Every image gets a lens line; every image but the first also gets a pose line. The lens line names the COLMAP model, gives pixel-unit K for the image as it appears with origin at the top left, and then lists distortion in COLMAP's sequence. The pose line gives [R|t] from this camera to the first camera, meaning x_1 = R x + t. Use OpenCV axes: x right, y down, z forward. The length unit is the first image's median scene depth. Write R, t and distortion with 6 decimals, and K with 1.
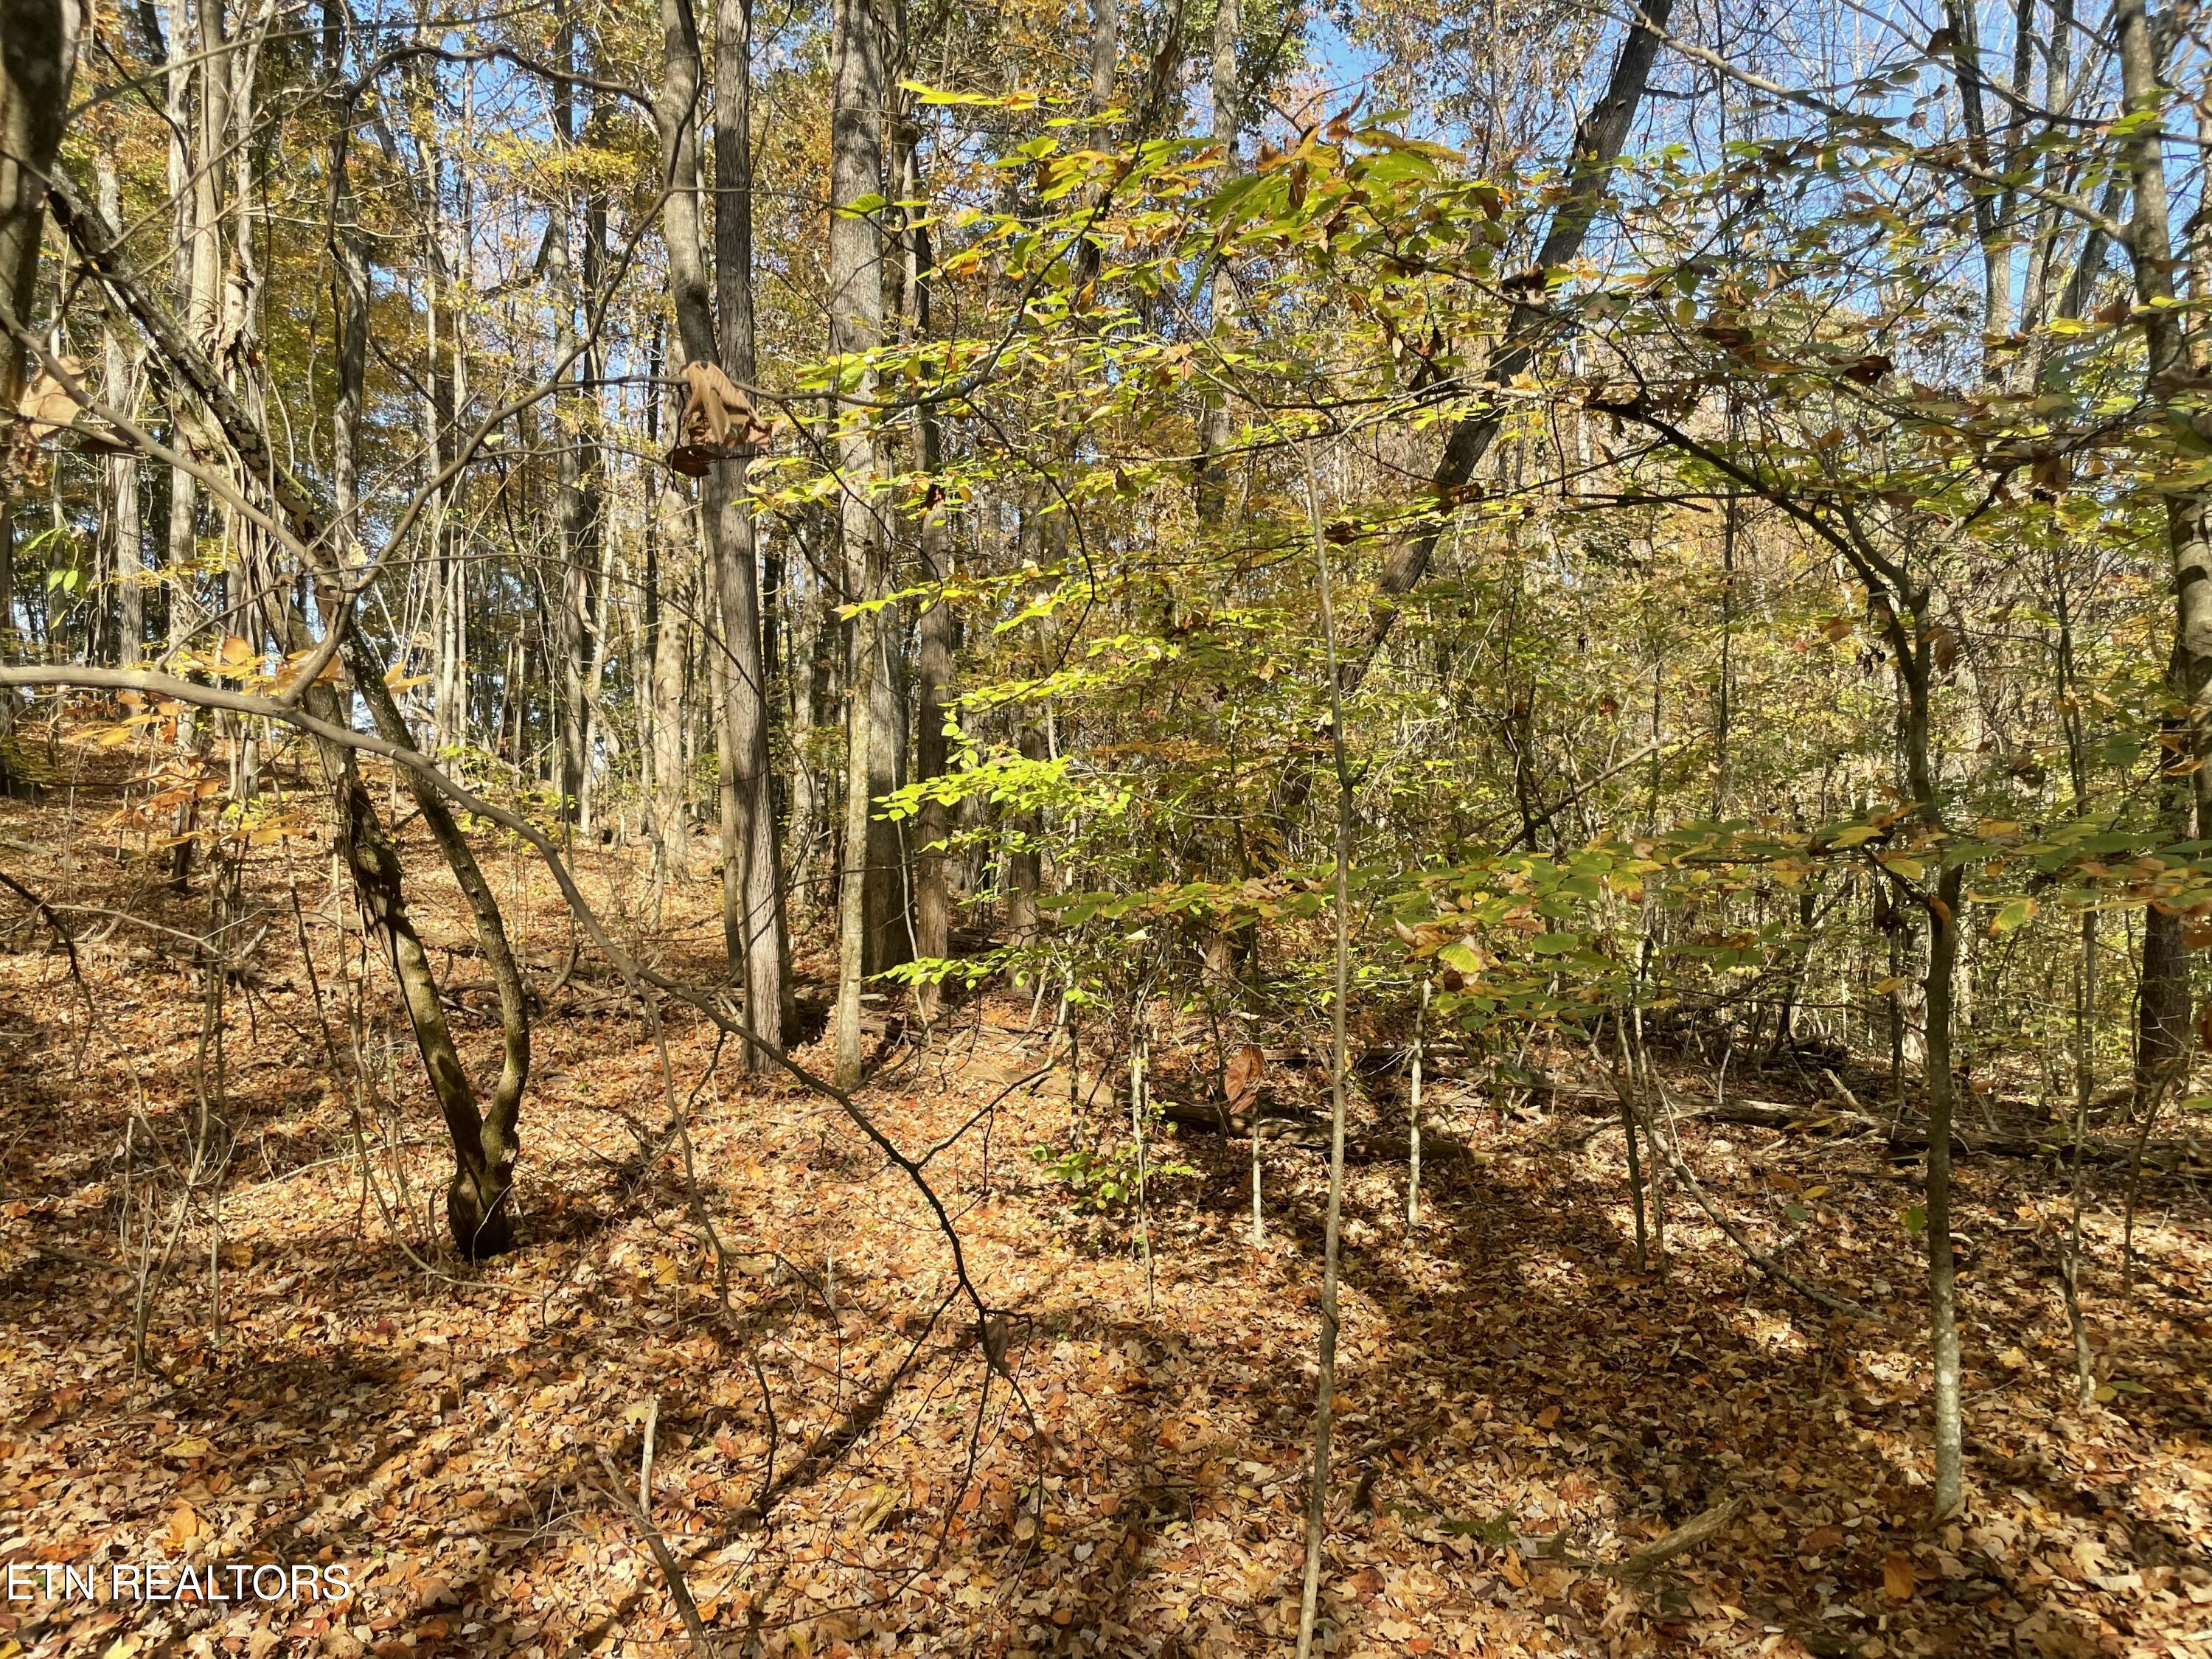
lens RADIAL K [[1662.1, 0, 1105.2], [0, 1662.1, 811.3], [0, 0, 1]] dist [0.061765, -0.092849]
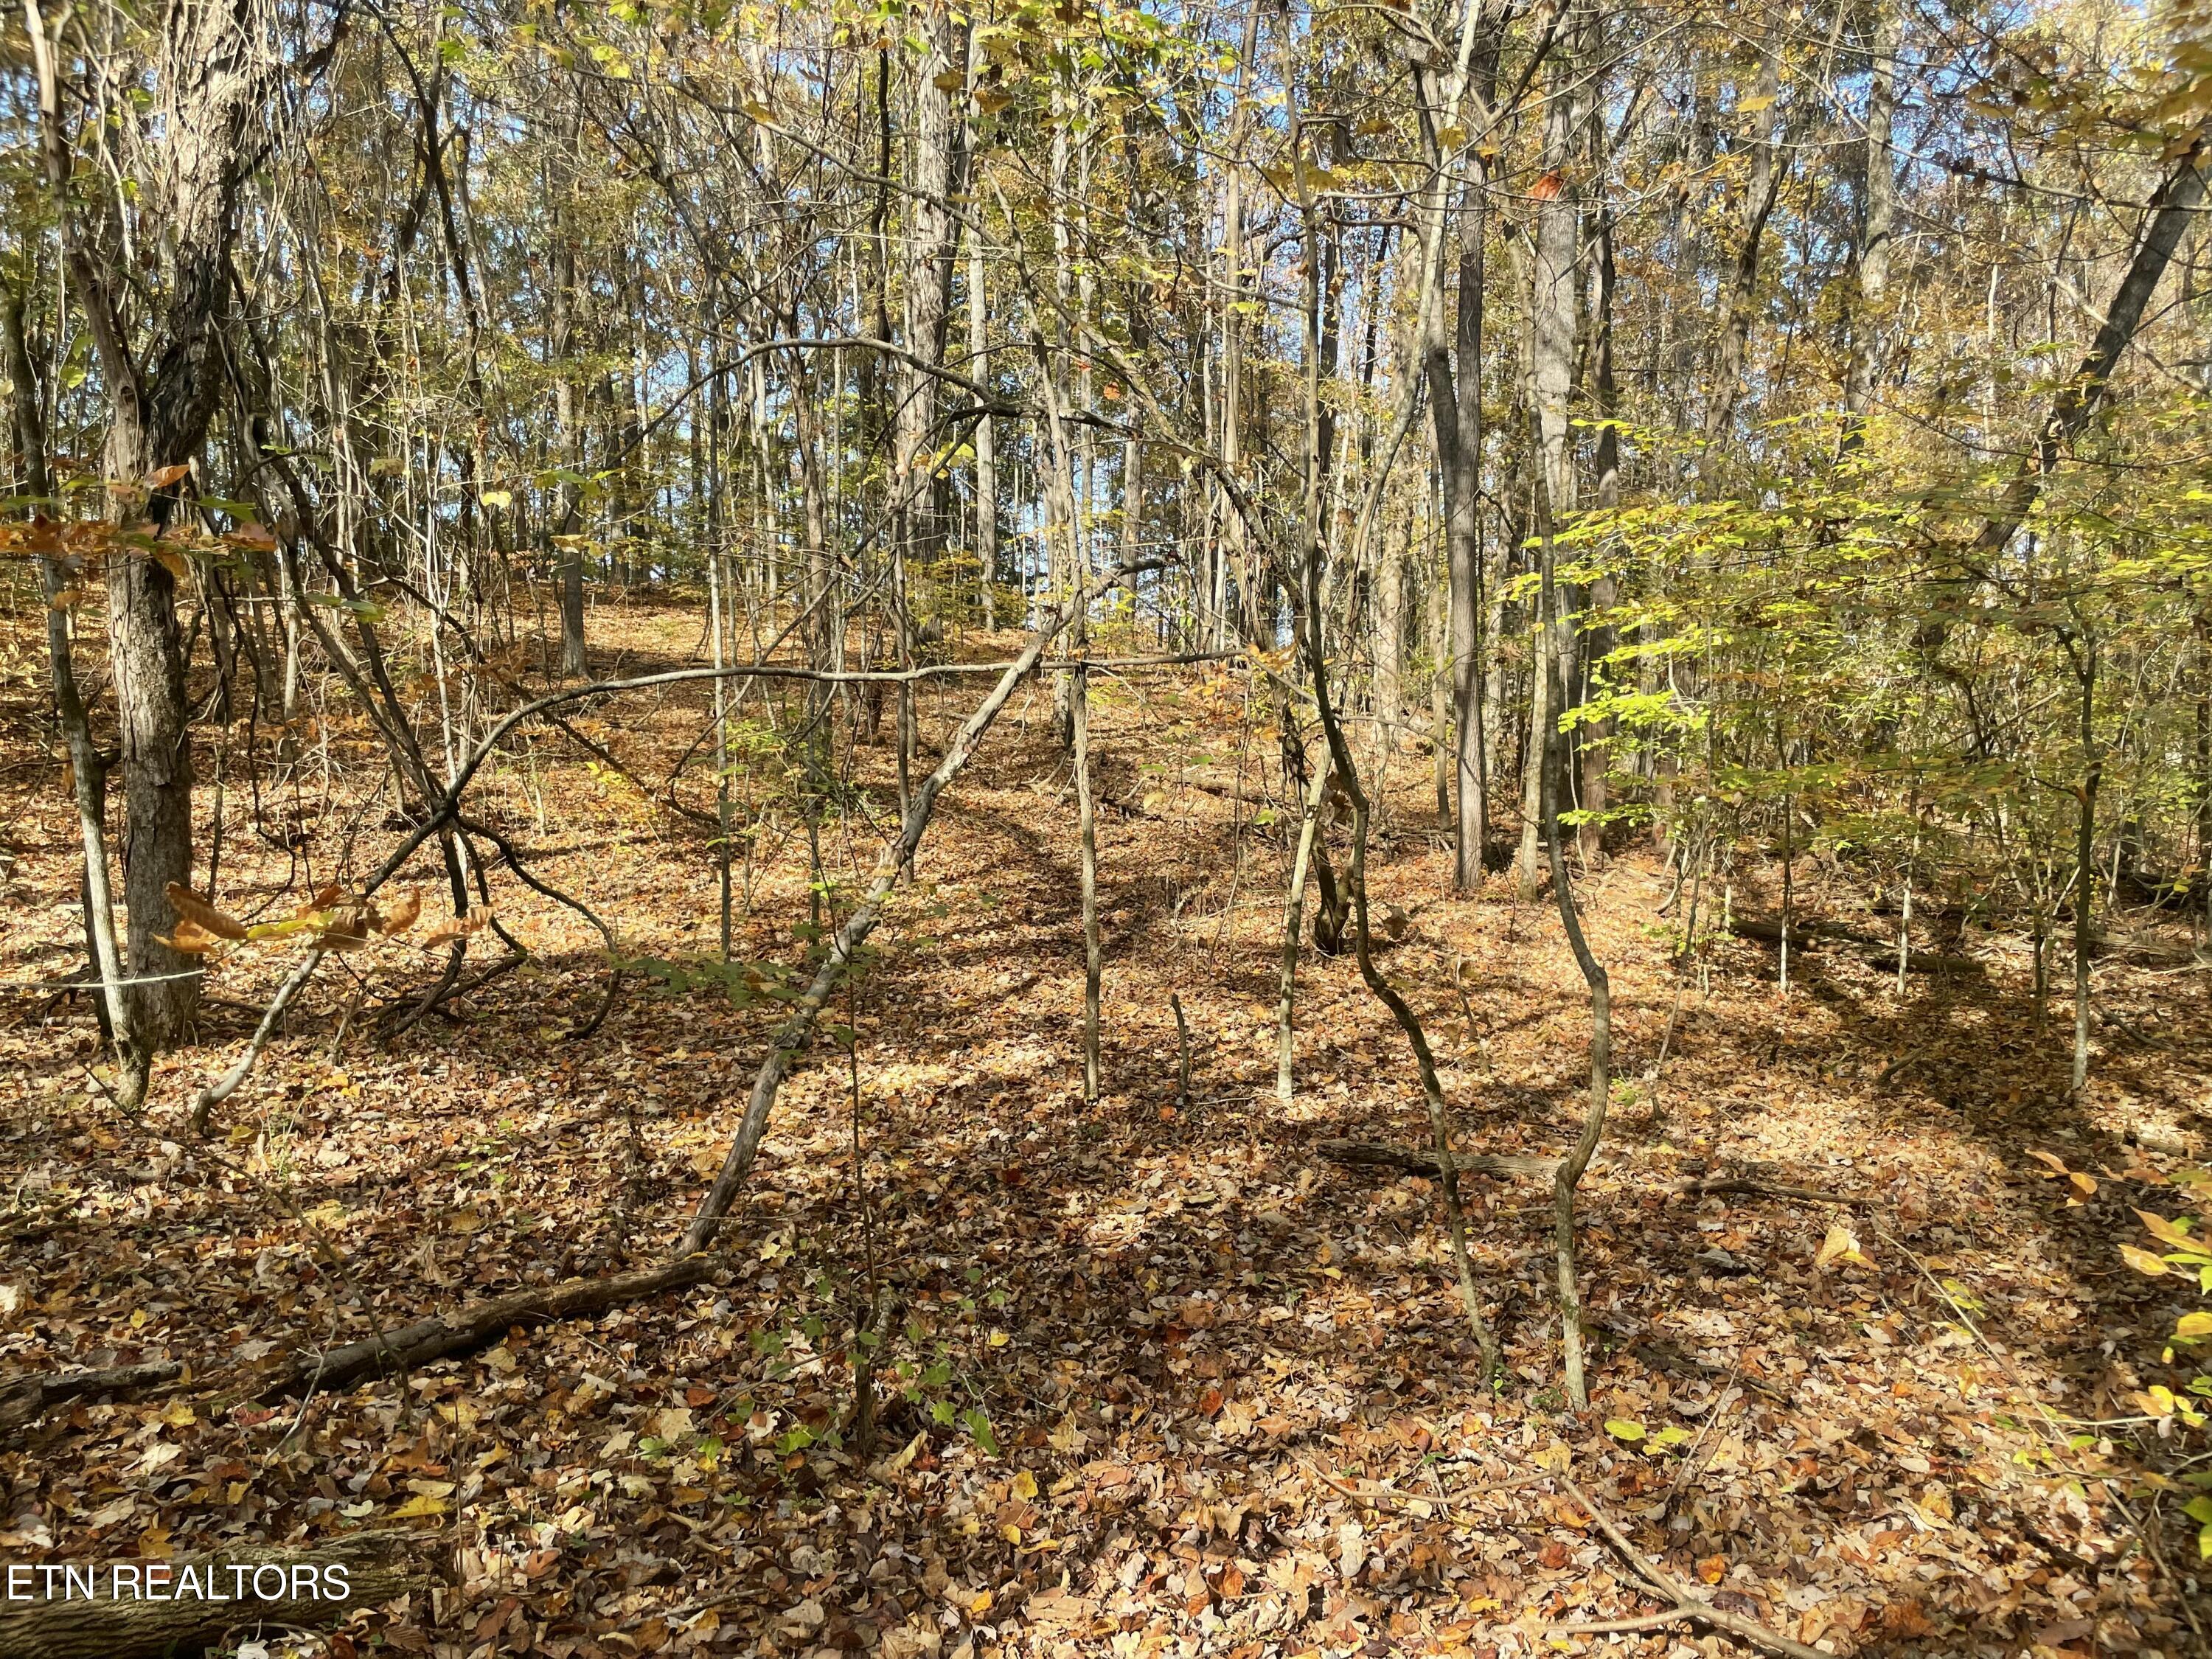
lens RADIAL K [[1662.1, 0, 1105.2], [0, 1662.1, 811.3], [0, 0, 1]] dist [0.061765, -0.092849]
pose [[0.920430, 0.042212, -0.388621, 0.068839], [-0.012124, 0.996757, 0.079551, -0.024847], [0.390718, -0.068510, 0.917957, -0.470566]]
